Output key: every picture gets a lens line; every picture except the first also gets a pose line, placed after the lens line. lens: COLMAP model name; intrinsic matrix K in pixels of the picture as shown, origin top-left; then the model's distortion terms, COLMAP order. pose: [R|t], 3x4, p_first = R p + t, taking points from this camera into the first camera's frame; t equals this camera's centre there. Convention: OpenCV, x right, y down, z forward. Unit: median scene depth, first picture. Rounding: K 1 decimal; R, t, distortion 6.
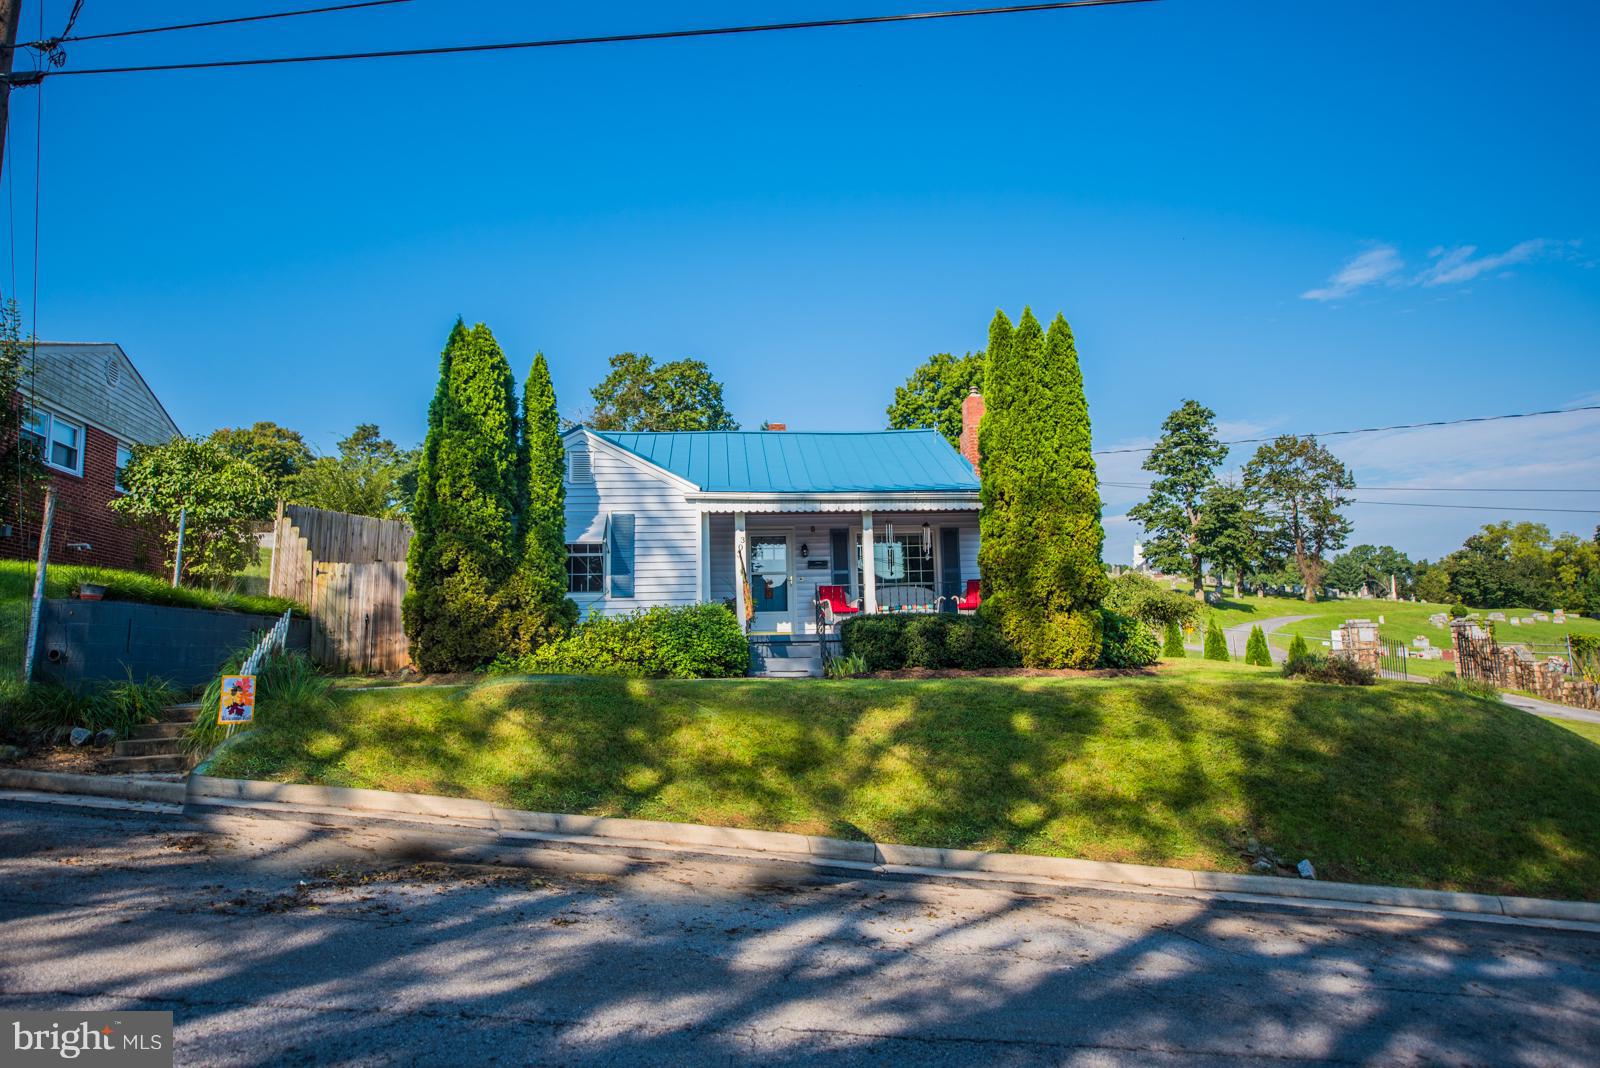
lens RADIAL K [[1015.0, 0, 800.0], [0, 1015.0, 532.8], [0, 0, 1]] dist [-0.001810, 0.000649]
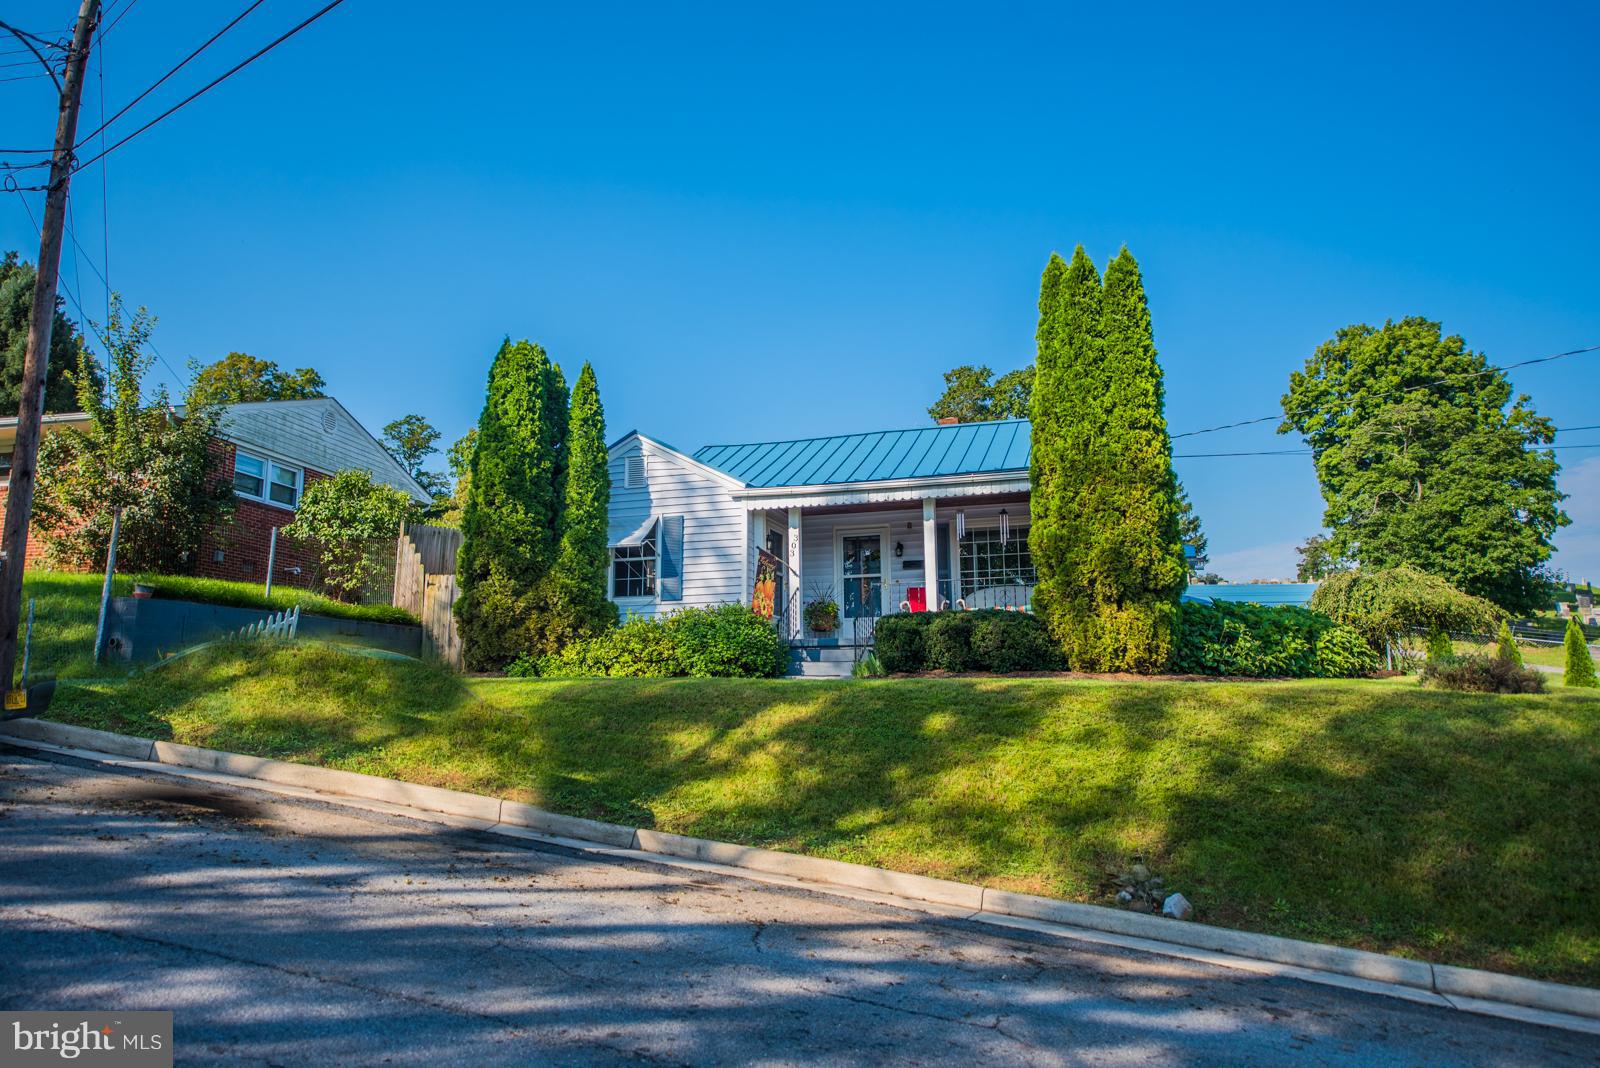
lens RADIAL K [[1106.7, 0, 799.9], [0, 1106.7, 535.2], [0, 0, 1]] dist [-0.003451, 0.002262]
pose [[0.913576, -0.047290, -0.403909, 0.383166], [0.034263, 0.998635, -0.039426, 0.047981], [0.405222, 0.022179, 0.913949, 0.072042]]
